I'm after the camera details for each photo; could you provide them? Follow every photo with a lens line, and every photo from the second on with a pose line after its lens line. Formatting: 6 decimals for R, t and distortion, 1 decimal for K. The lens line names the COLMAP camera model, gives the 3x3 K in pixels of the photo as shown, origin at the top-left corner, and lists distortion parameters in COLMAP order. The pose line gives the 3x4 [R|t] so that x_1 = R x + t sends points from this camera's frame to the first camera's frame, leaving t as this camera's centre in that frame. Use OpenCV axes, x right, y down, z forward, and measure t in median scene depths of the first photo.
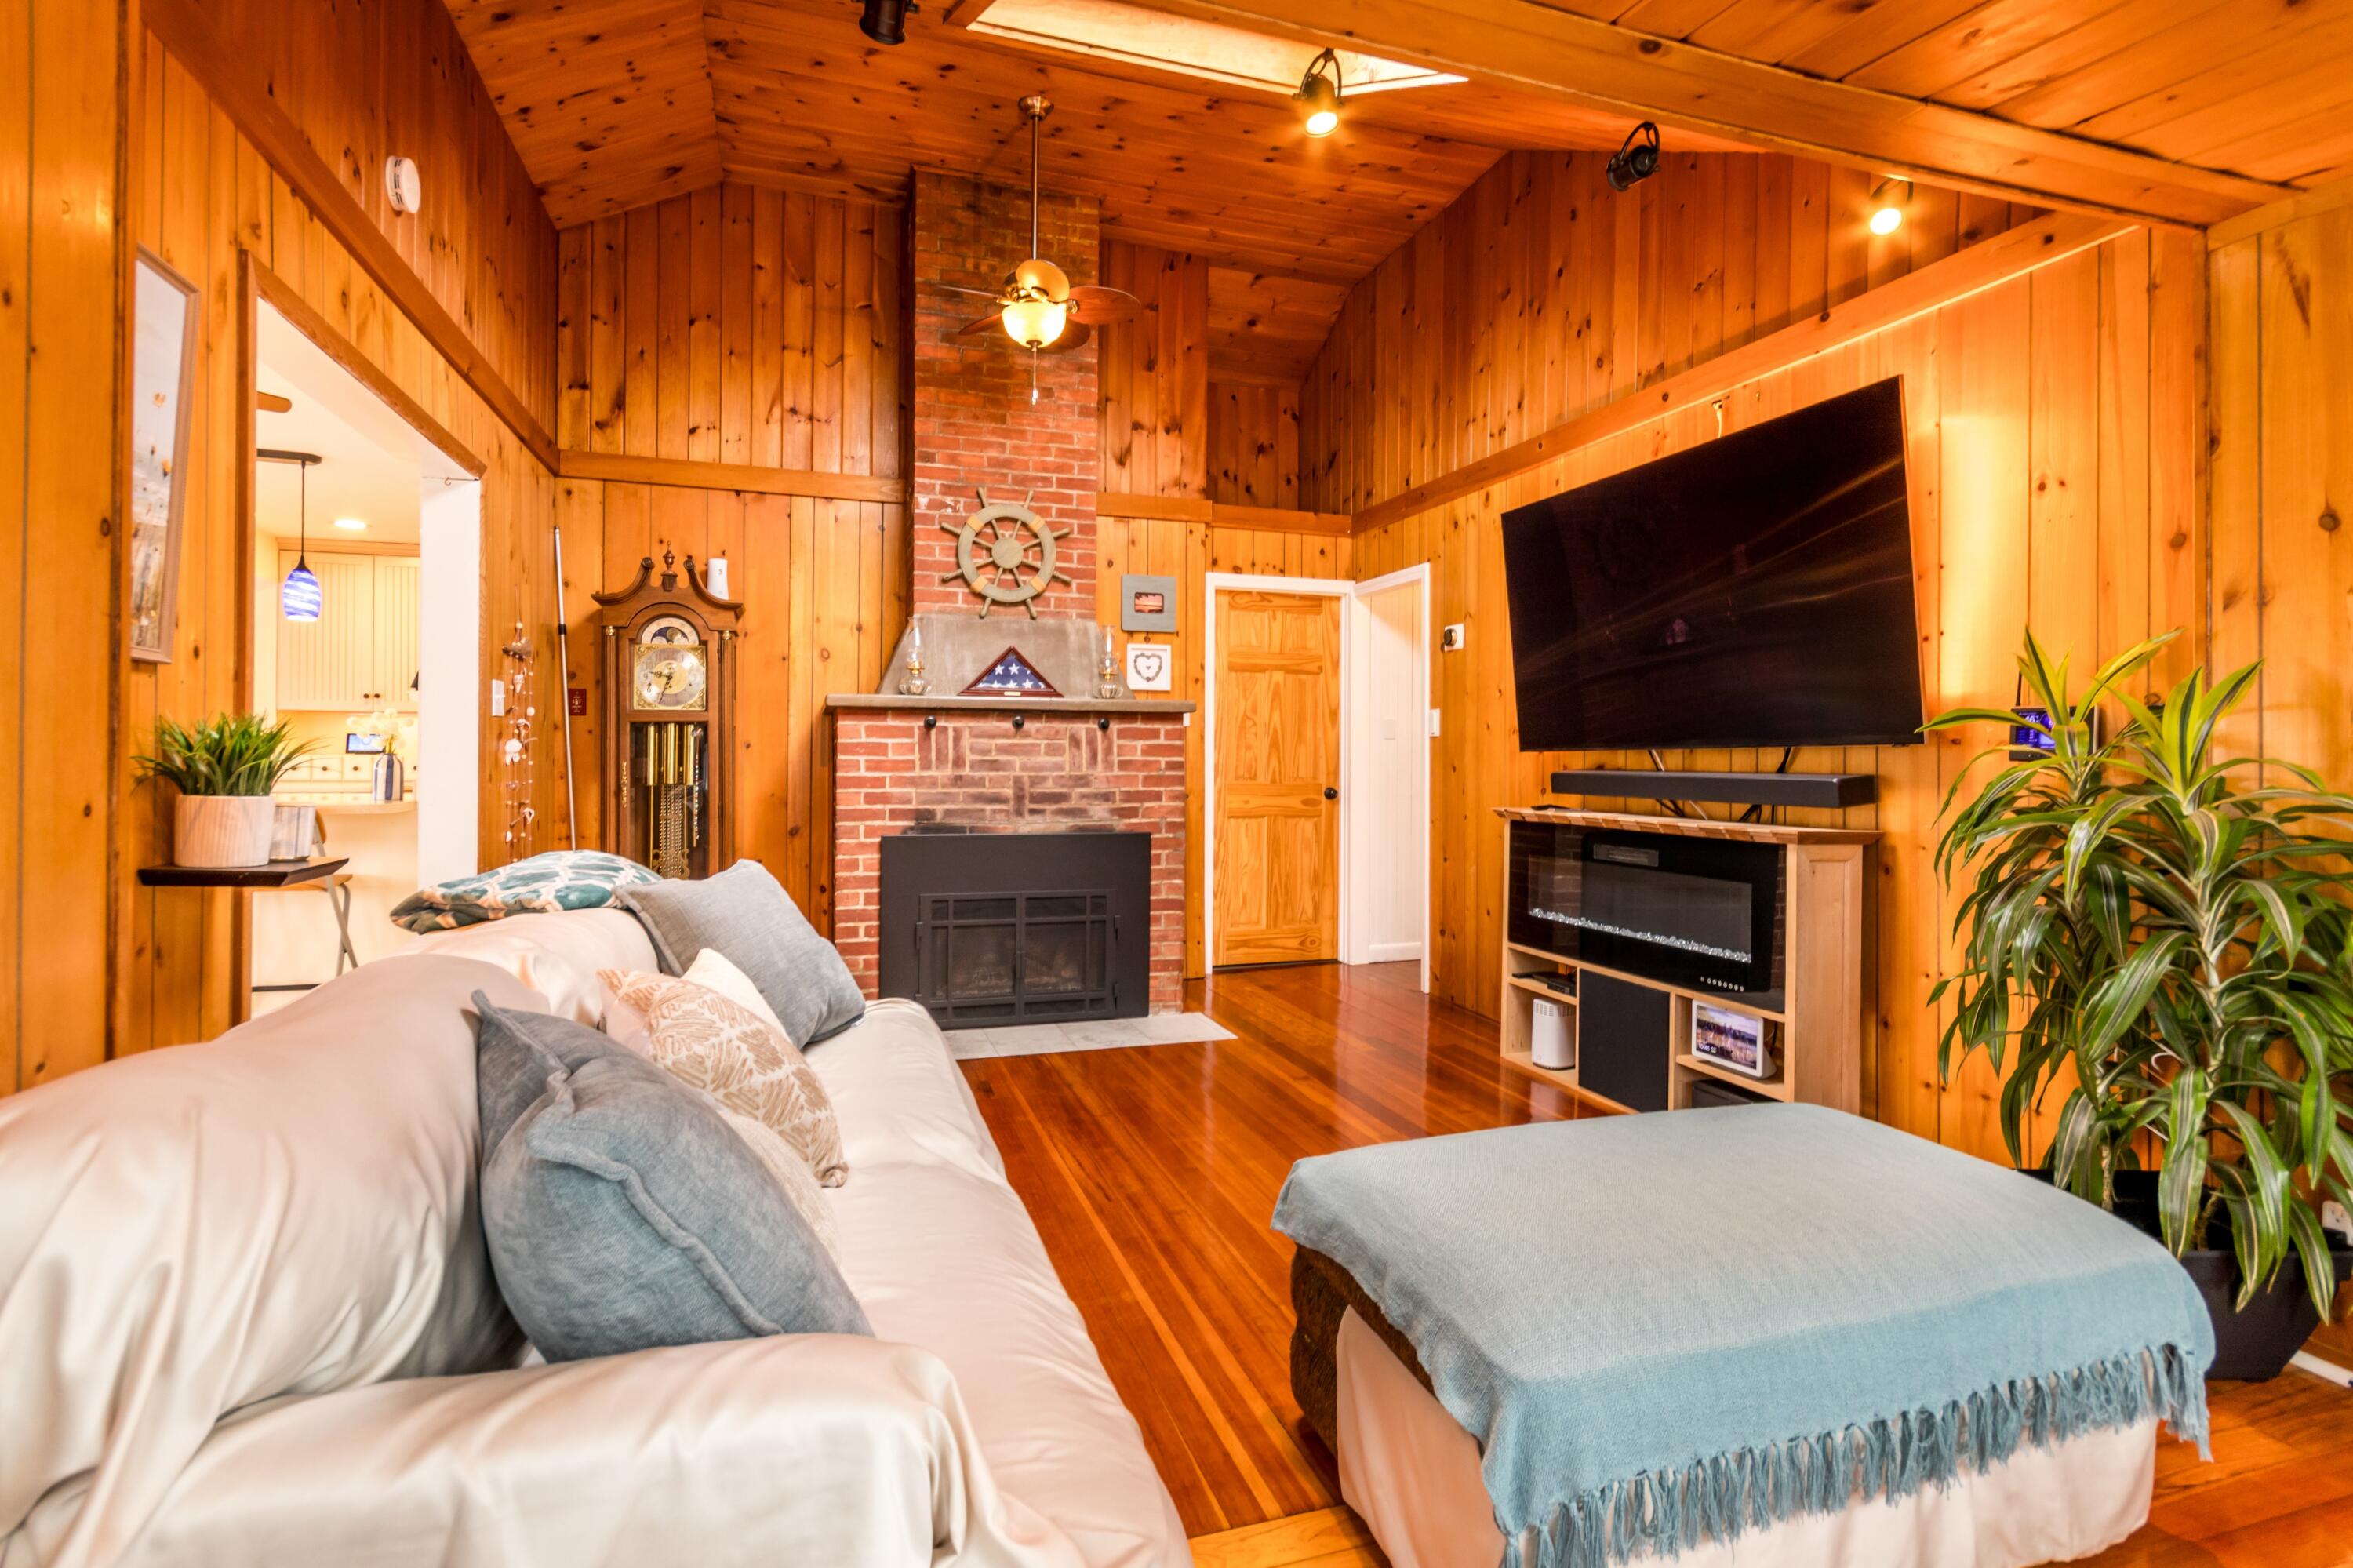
lens RADIAL K [[1091.7, 0, 1177.0], [0, 1091.7, 737.7], [0, 0, 1]] dist [-0.000708, -0.000056]
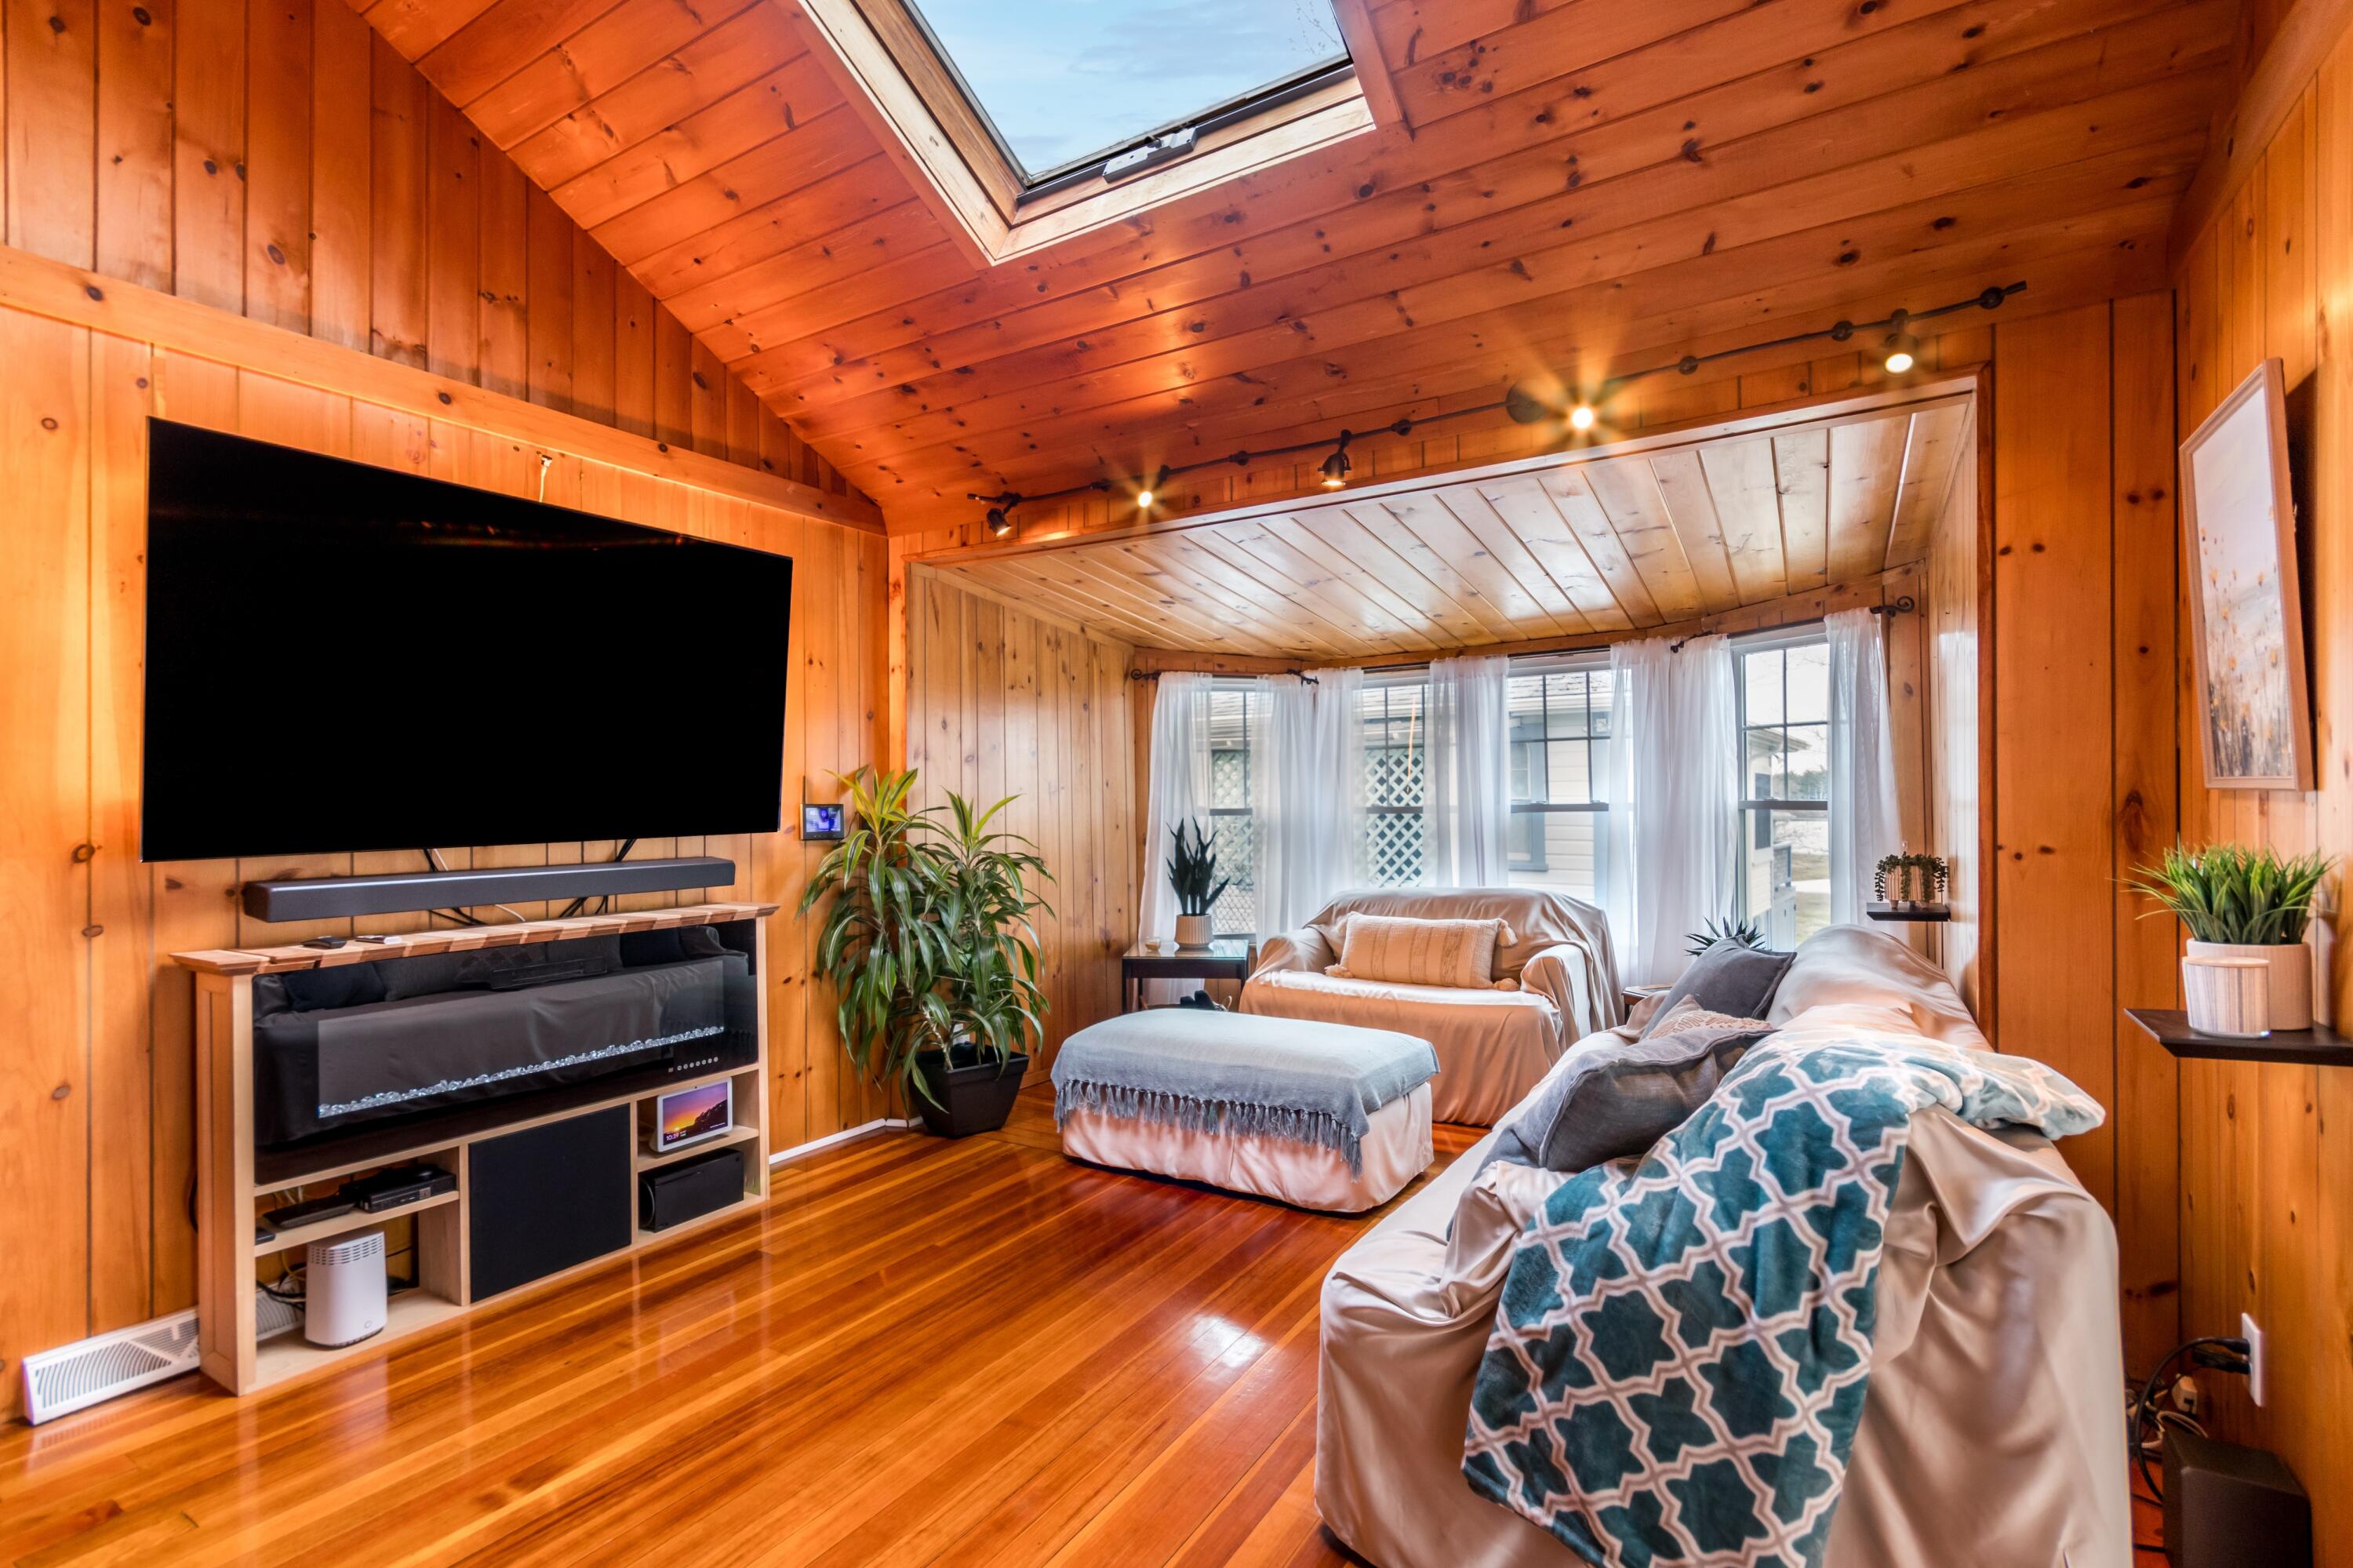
lens RADIAL K [[1096.7, 0, 1182.6], [0, 1096.7, 800.6], [0, 0, 1]] dist [0.002287, 0.000433]
pose [[-0.633572, 0.001582, 0.773682, -0.576611], [-0.003976, 0.999978, -0.005301, -0.022163], [-0.773674, -0.006435, -0.633552, 1.234924]]
